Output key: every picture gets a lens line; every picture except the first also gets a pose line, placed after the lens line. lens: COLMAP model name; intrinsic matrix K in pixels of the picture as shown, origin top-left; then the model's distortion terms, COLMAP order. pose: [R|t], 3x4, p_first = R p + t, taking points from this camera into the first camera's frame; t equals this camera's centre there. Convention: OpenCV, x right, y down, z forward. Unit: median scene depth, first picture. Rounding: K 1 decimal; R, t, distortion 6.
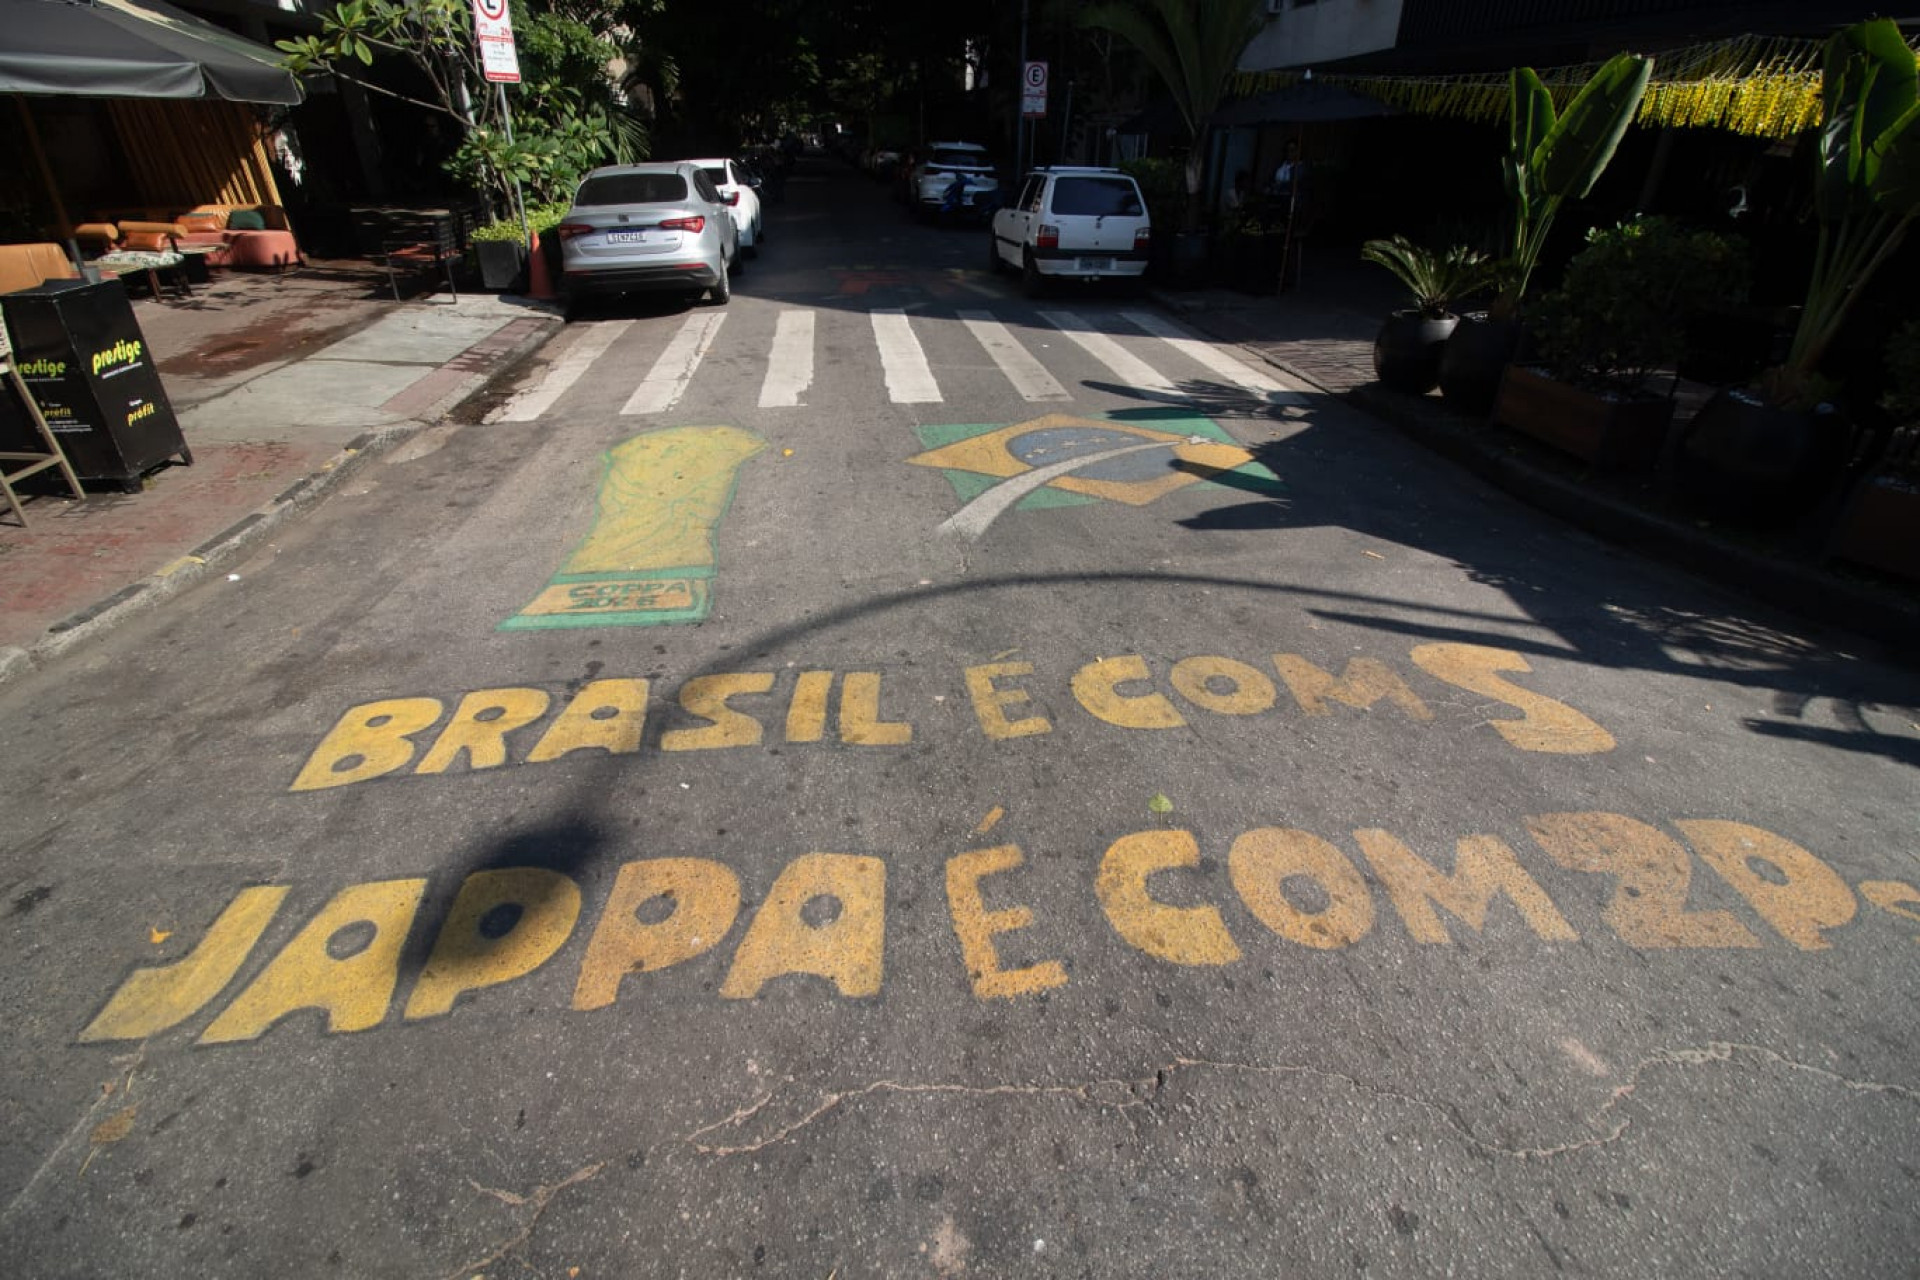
lens RADIAL K [[891.6, 0, 986.5], [0, 891.6, 641.1], [0, 0, 1]] dist [-0.011721, -0.014828]
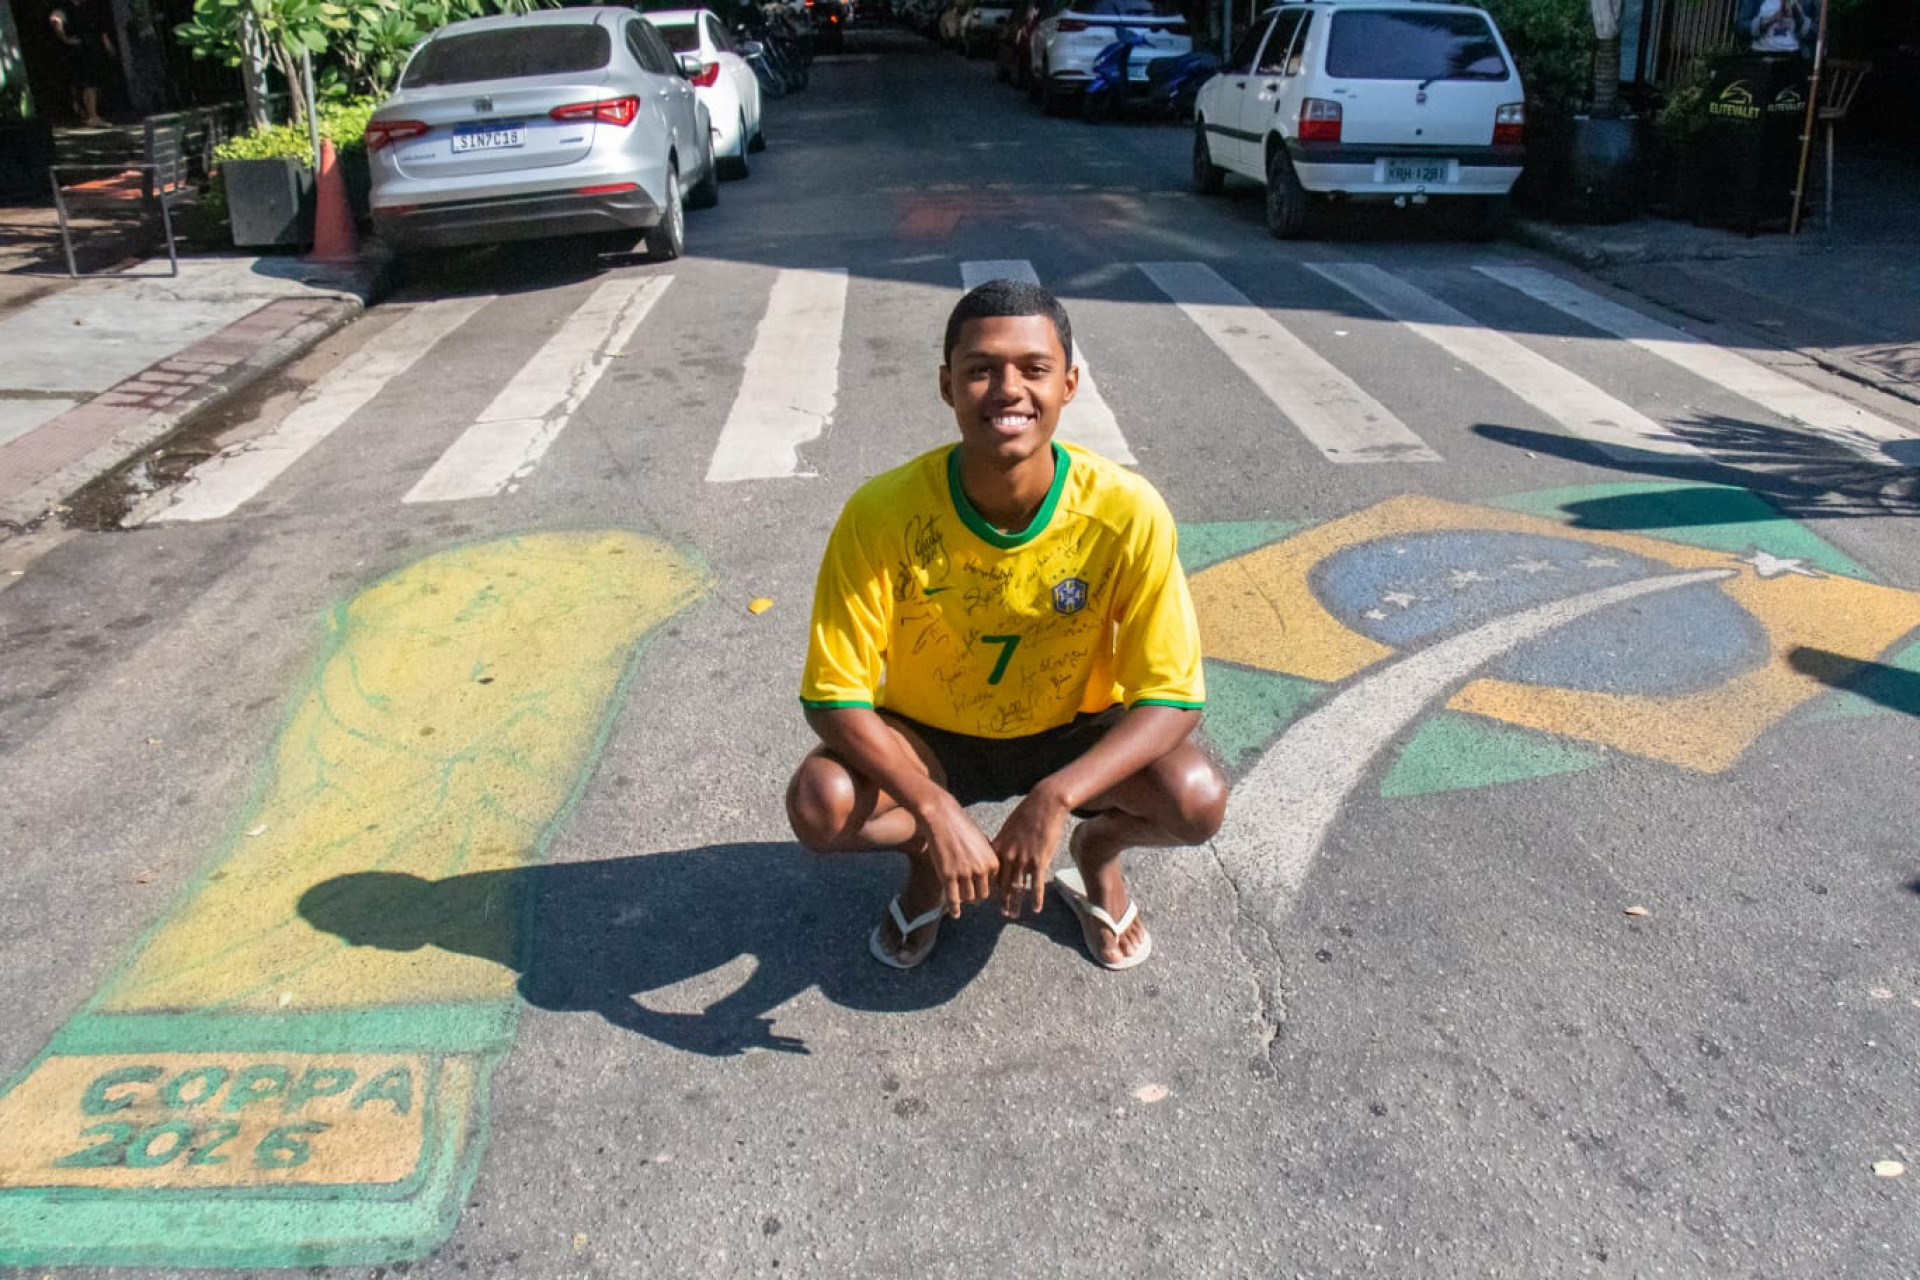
lens RADIAL K [[1603.7, 0, 980.7], [0, 1603.7, 629.8], [0, 0, 1]] dist [-0.201539, 0.176599]
pose [[0.994531, 0.004511, -0.104345, -0.033495], [-0.018125, 0.991362, -0.129894, -0.071804], [0.102858, 0.131075, 0.986022, 0.201427]]
